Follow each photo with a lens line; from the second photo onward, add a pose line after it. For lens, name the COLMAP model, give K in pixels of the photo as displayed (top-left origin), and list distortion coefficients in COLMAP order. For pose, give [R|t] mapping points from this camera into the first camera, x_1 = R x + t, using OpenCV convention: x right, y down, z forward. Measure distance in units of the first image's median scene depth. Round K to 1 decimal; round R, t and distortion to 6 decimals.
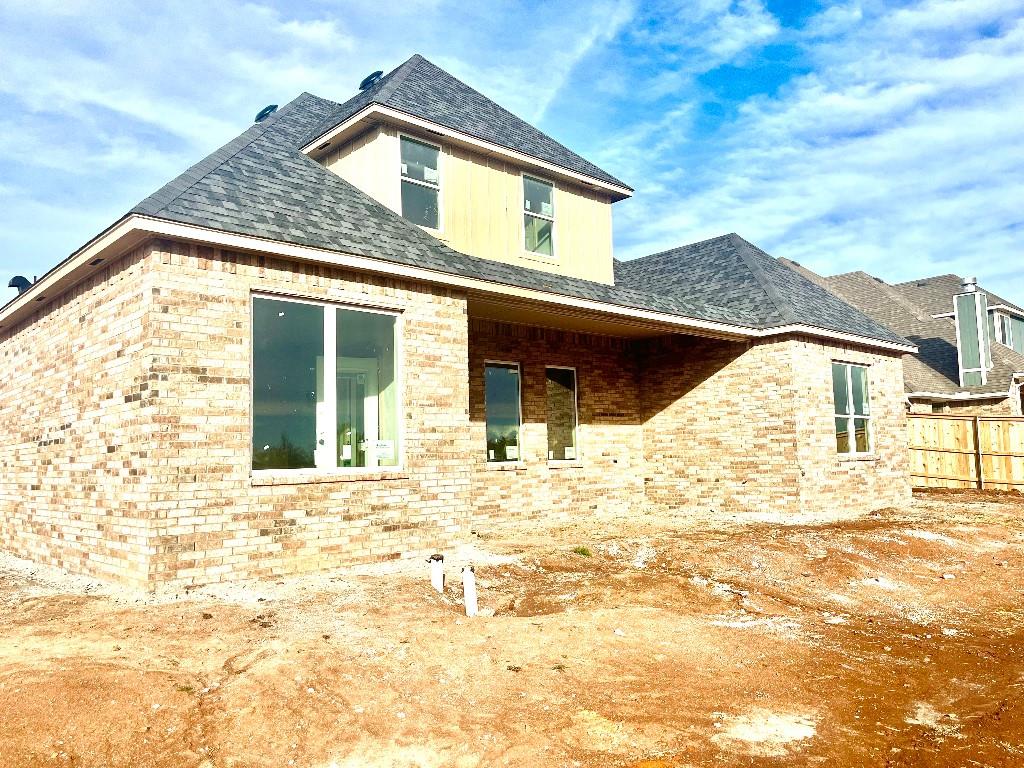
lens RADIAL K [[781.7, 0, 512.0], [0, 781.7, 384.0], [0, 0, 1]] dist [0.037733, -0.002205]
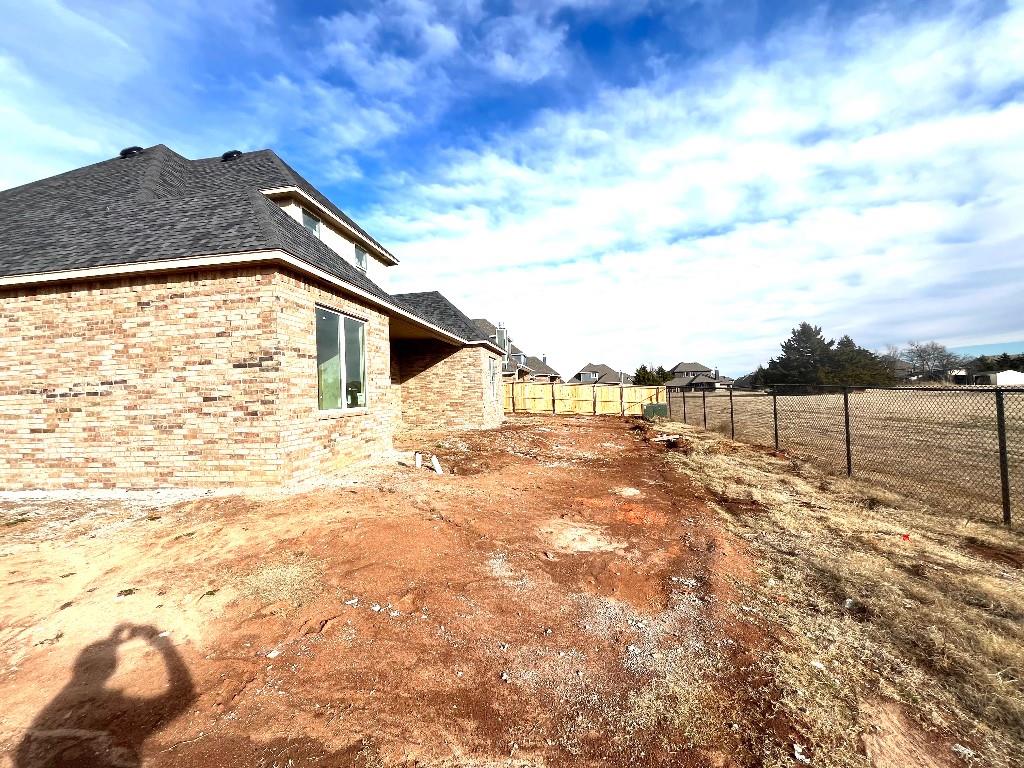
lens RADIAL K [[411.6, 0, 512.0], [0, 411.6, 384.0], [0, 0, 1]] dist [-0.000519, -0.000045]
pose [[0.789559, 0.009438, 0.613602, -0.501540], [-0.041199, 0.998441, 0.037656, 0.002144], [-0.612290, -0.055011, 0.788717, 0.050254]]
